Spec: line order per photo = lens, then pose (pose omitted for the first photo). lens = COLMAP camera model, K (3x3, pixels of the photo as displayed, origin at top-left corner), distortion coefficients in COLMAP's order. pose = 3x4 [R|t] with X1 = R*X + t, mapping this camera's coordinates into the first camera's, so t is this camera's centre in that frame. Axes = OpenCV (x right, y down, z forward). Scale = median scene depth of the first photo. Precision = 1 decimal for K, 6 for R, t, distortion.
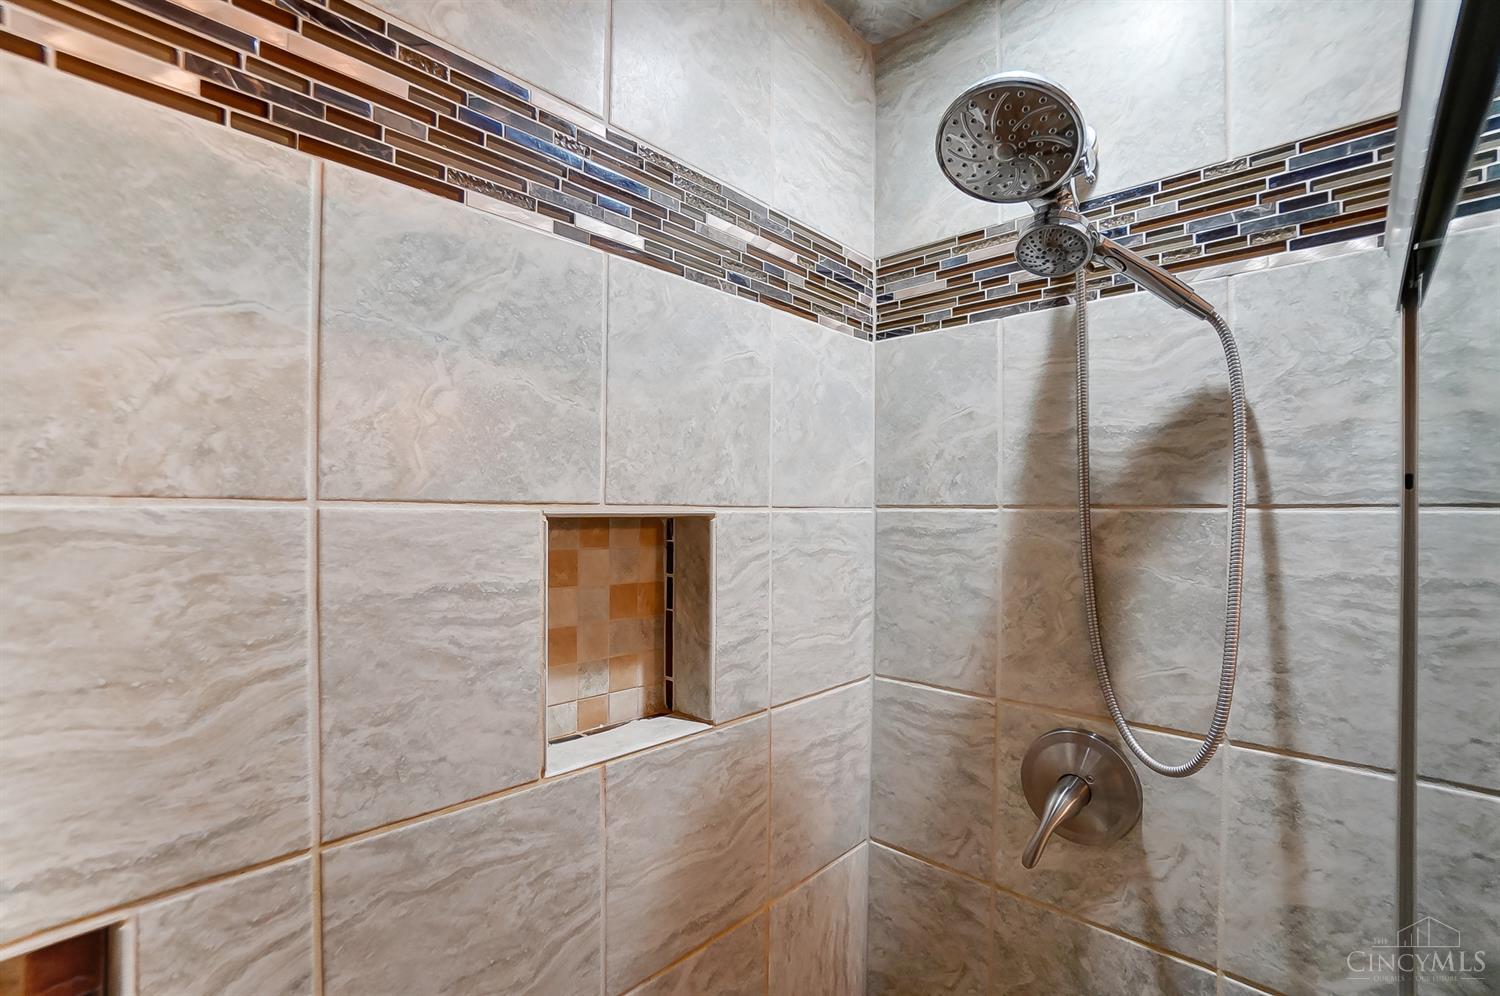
lens RADIAL K [[659.3, 0, 746.1], [0, 659.3, 512.2], [0, 0, 1]] dist [-0.002842, 0.001125]
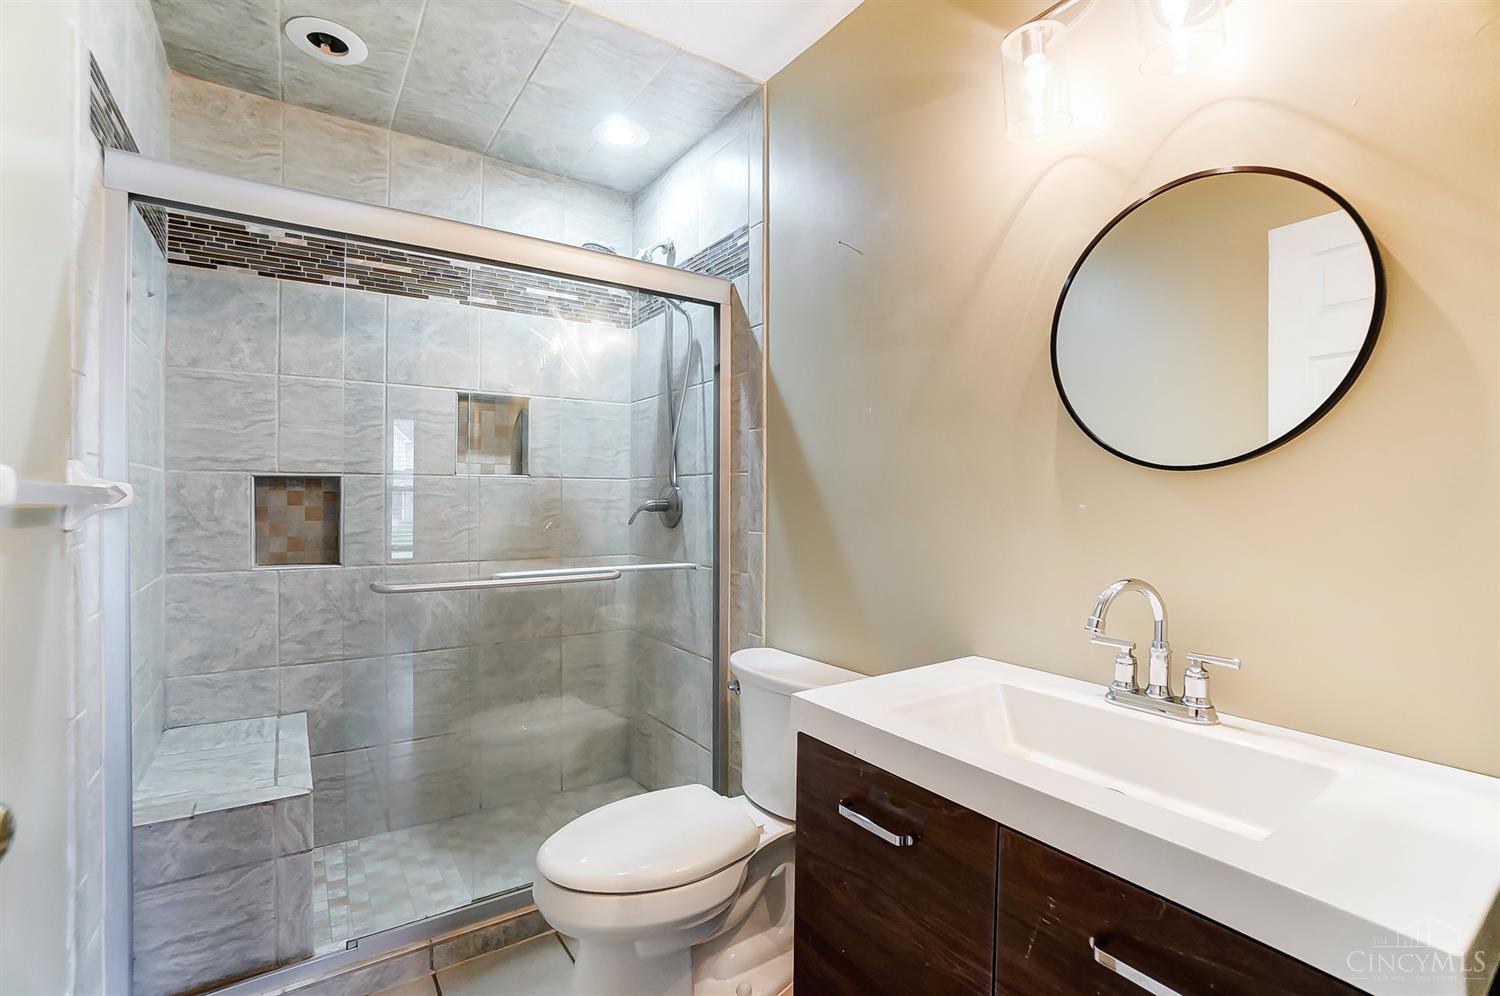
lens RADIAL K [[659.3, 0, 750.4], [0, 659.3, 490.5], [0, 0, 1]] dist [-0.002842, 0.001125]
pose [[0.968827, -0.005794, -0.247671, 1.847078], [0.001192, 0.999824, -0.018726, 0.536392], [0.247736, 0.017847, 0.968663, -1.712323]]
